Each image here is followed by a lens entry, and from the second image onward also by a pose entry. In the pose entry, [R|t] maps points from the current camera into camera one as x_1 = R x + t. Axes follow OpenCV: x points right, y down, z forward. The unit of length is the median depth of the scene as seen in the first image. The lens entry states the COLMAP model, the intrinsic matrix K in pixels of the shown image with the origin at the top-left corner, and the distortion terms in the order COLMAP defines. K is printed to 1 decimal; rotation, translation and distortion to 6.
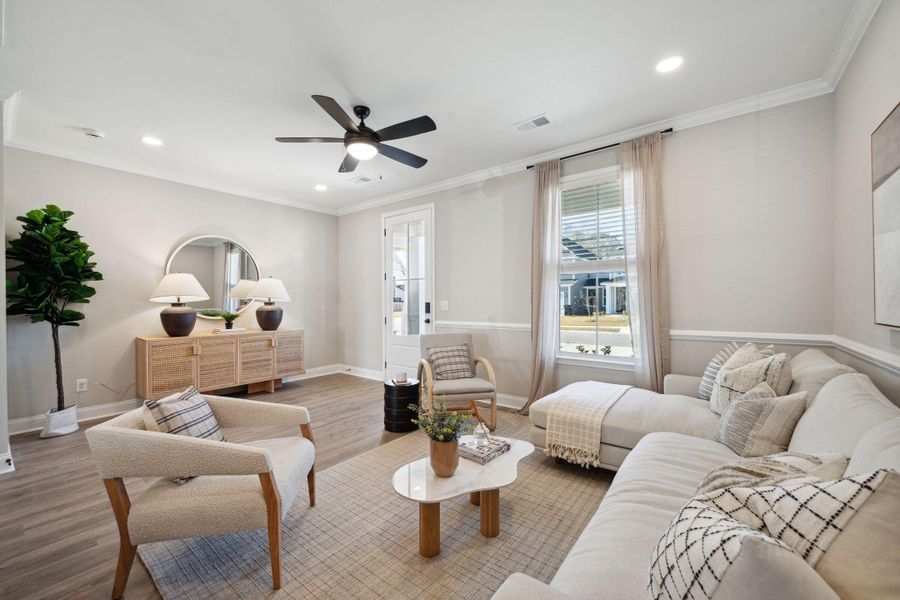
lens RADIAL K [[356.0, 0, 450.0], [0, 356.0, 300.0], [0, 0, 1]] dist [0.000378, -0.000001]
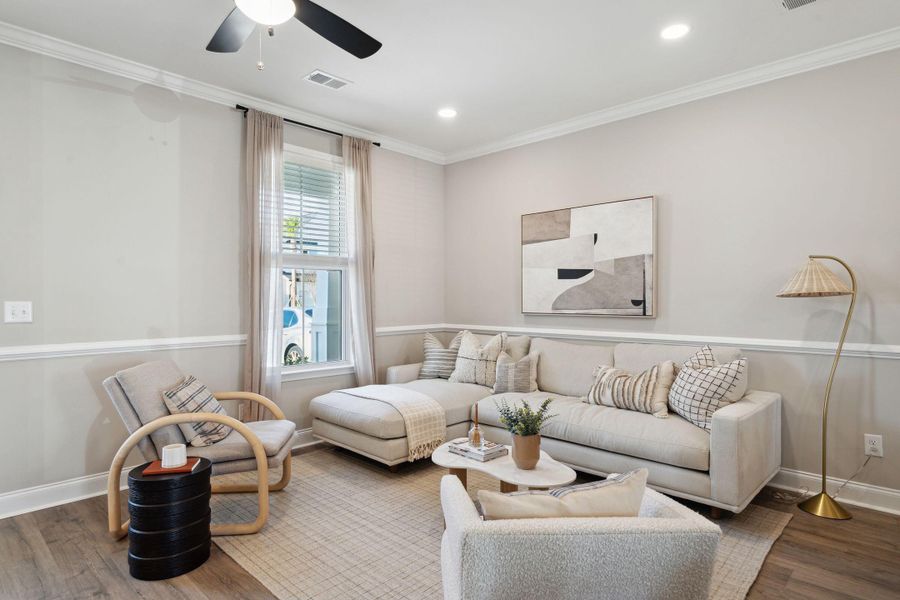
lens RADIAL K [[468.3, 0, 450.0], [0, 468.3, 300.0], [0, 0, 1]] dist [0.000462, 0.000155]
pose [[0.122517, -0.005828, 0.992449, -0.707466], [-0.006080, 0.999960, 0.006623, -0.008737], [-0.992448, -0.006845, 0.122476, 0.539632]]
